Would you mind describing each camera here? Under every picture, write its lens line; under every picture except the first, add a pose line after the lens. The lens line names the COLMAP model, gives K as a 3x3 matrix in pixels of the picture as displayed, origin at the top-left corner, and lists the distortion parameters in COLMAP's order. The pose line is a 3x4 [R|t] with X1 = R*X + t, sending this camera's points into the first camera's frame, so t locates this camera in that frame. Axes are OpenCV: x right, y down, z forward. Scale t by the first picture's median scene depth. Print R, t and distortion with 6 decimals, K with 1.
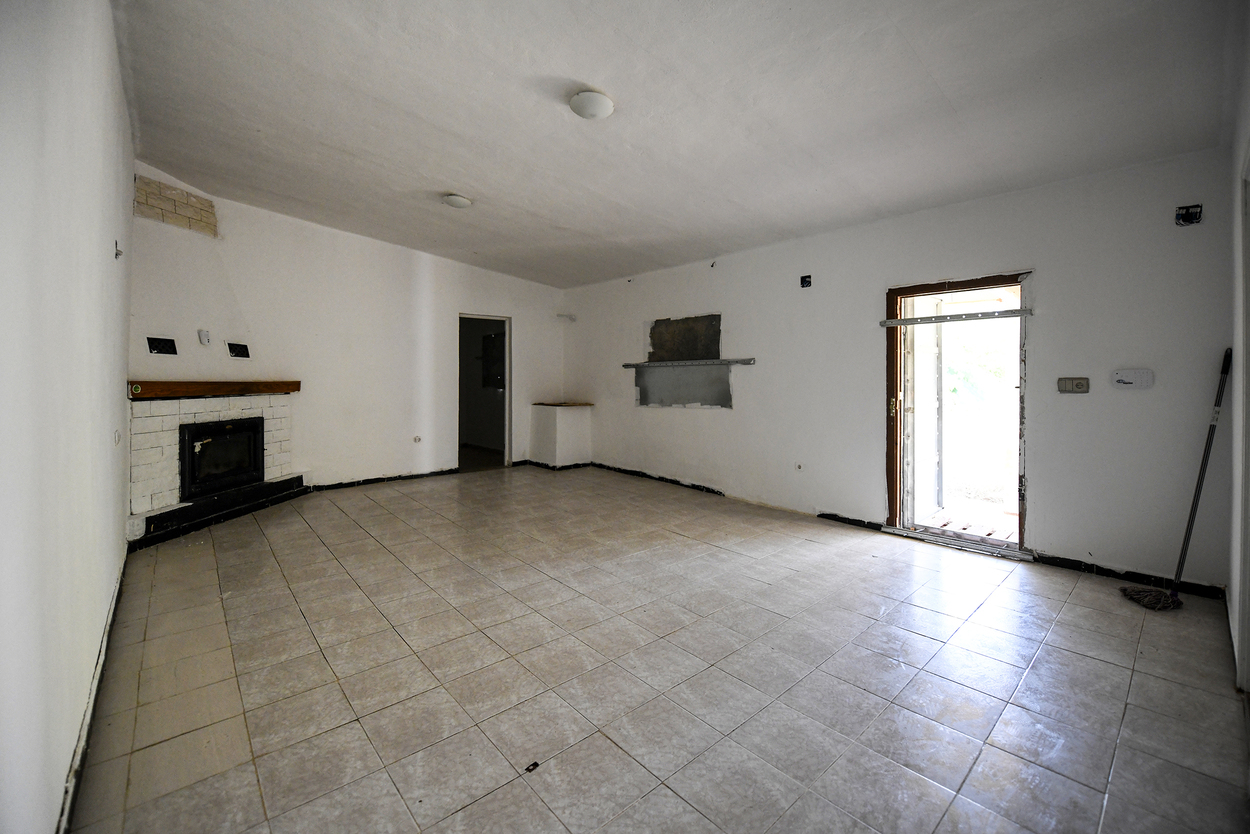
lens RADIAL K [[524.9, 0, 630.7], [0, 524.9, 382.9], [0, 0, 1]] dist [-0.005806, -0.000515]
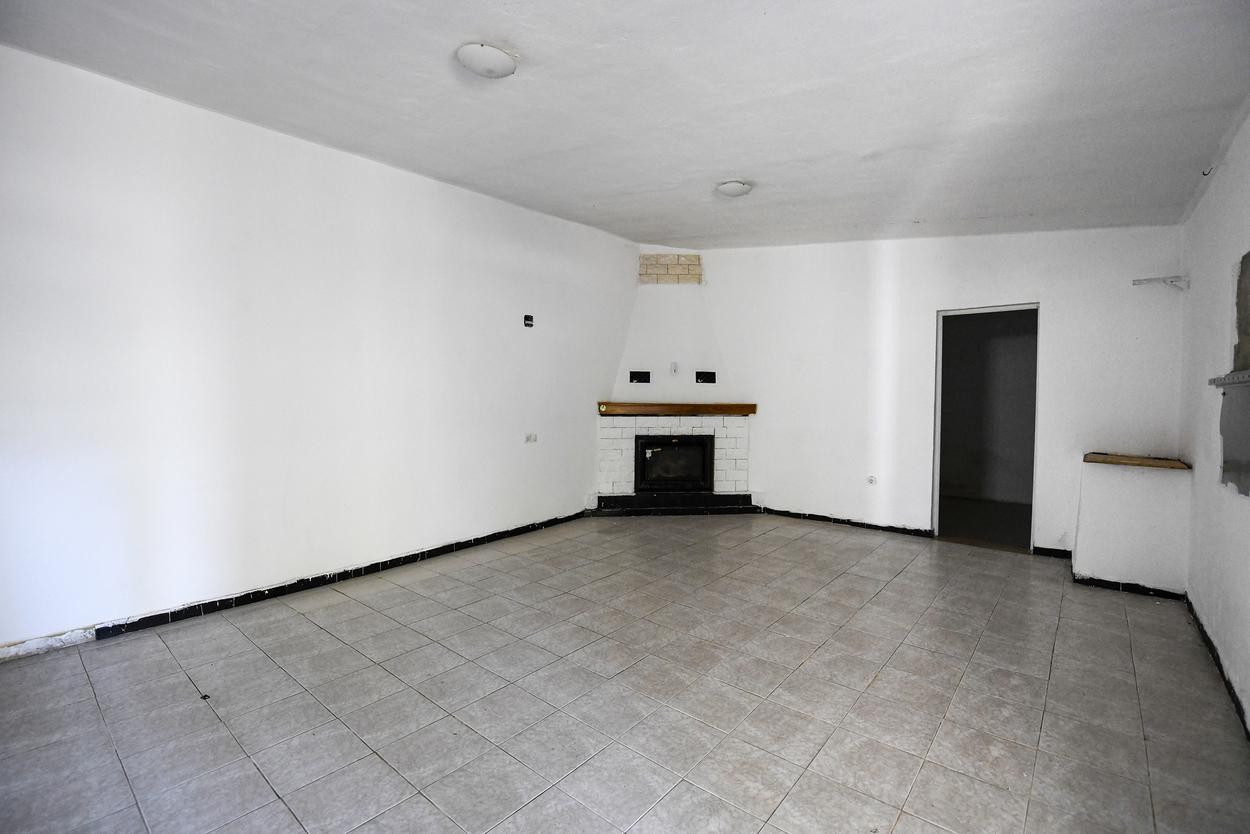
lens RADIAL K [[552.0, 0, 619.8], [0, 552.0, 414.4], [0, 0, 1]] dist [-0.019044, -0.001616]
pose [[0.134898, 0.036389, -0.990191, 0.517722], [-0.014578, 0.999290, 0.034737, -0.021770], [0.990752, 0.009749, 0.135333, 0.735657]]
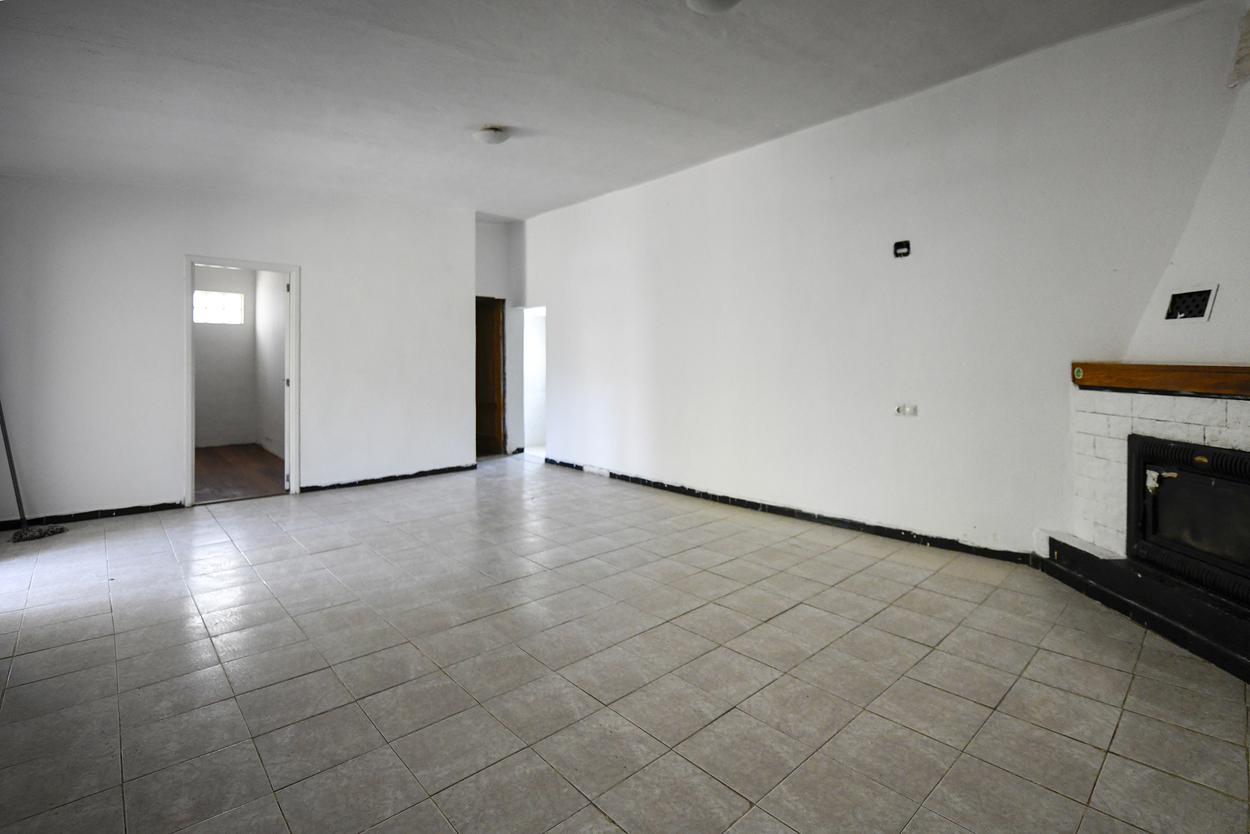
lens RADIAL K [[552.0, 0, 625.4], [0, 552.0, 366.8], [0, 0, 1]] dist [-0.019044, -0.001616]
pose [[-0.999015, -0.007447, -0.043741, -0.225457], [-0.008424, 0.999718, 0.022211, -0.008545], [0.043563, 0.022558, -0.998796, 1.549958]]
